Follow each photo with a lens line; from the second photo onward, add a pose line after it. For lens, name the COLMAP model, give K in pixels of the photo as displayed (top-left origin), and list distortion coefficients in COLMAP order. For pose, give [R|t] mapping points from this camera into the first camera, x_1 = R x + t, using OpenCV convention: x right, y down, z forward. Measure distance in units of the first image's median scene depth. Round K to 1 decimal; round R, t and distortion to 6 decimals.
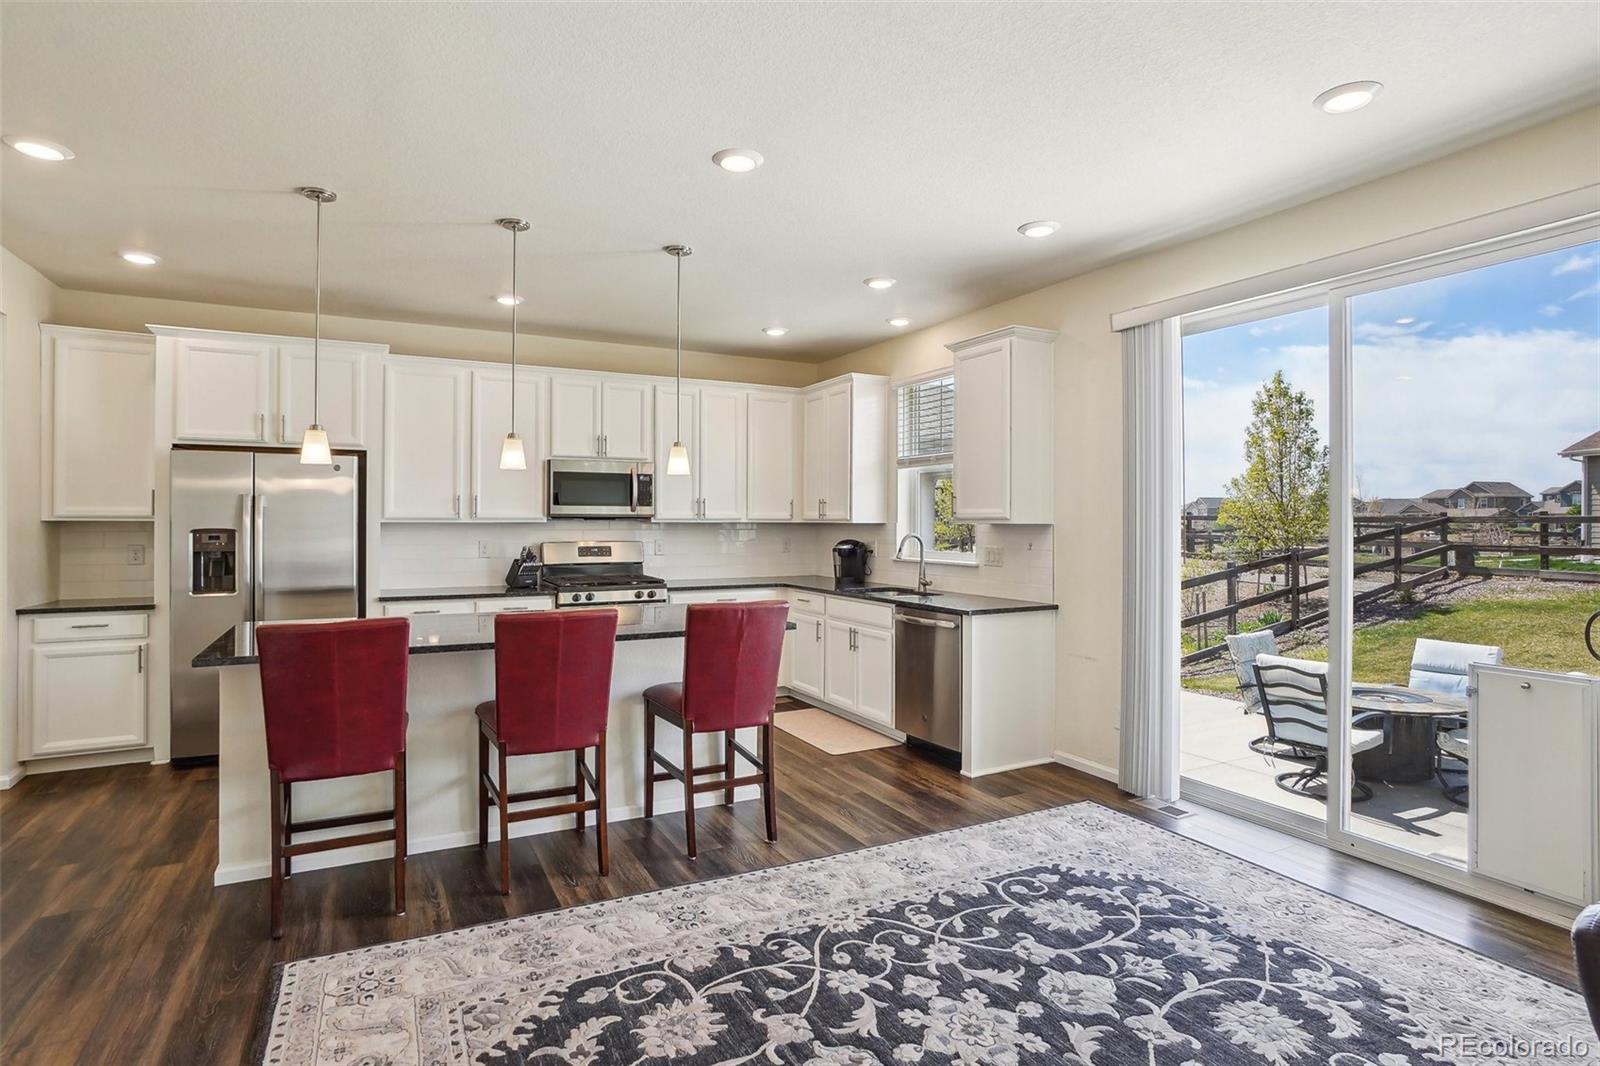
lens RADIAL K [[822.7, 0, 818.9], [0, 822.7, 520.8], [0, 0, 1]] dist [-0.045431, 0.012924]
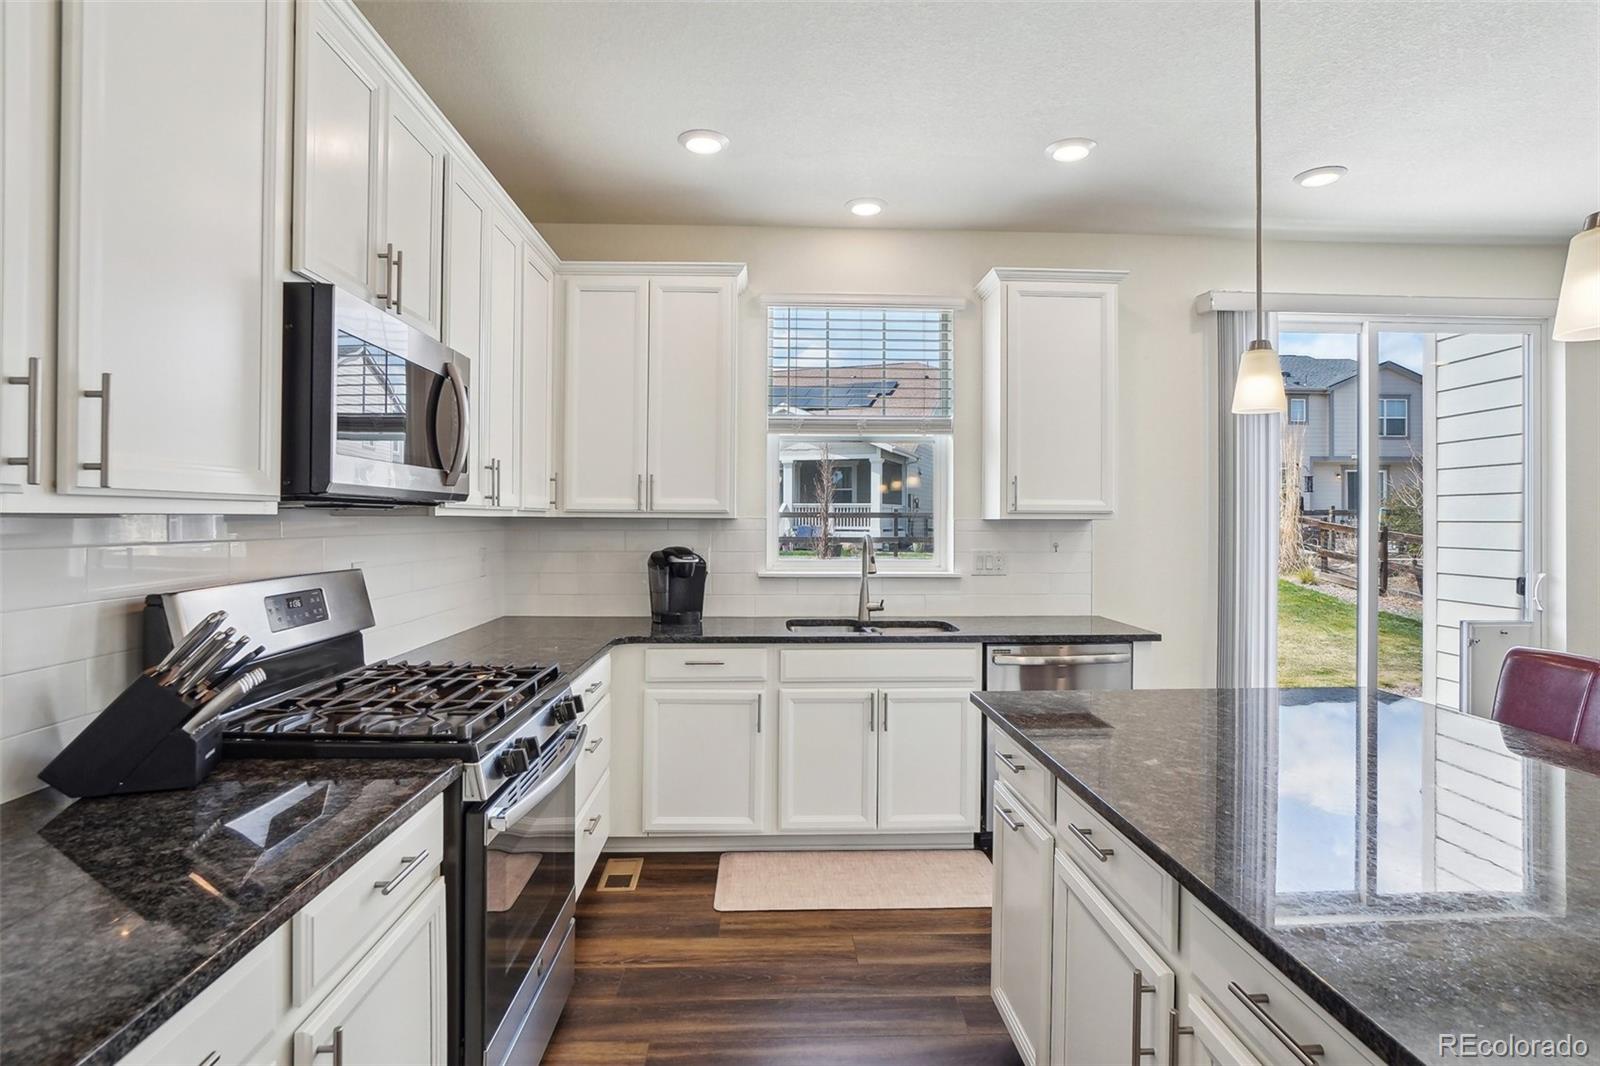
lens RADIAL K [[836.5, 0, 800.3], [0, 836.5, 508.8], [0, 0, 1]] dist [-0.035390, 0.003448]
pose [[0.451763, 0.011344, 0.892066, -0.517919], [-0.003704, 0.999934, -0.010840, 0.002678], [-0.892130, 0.001593, 0.451775, 0.757978]]
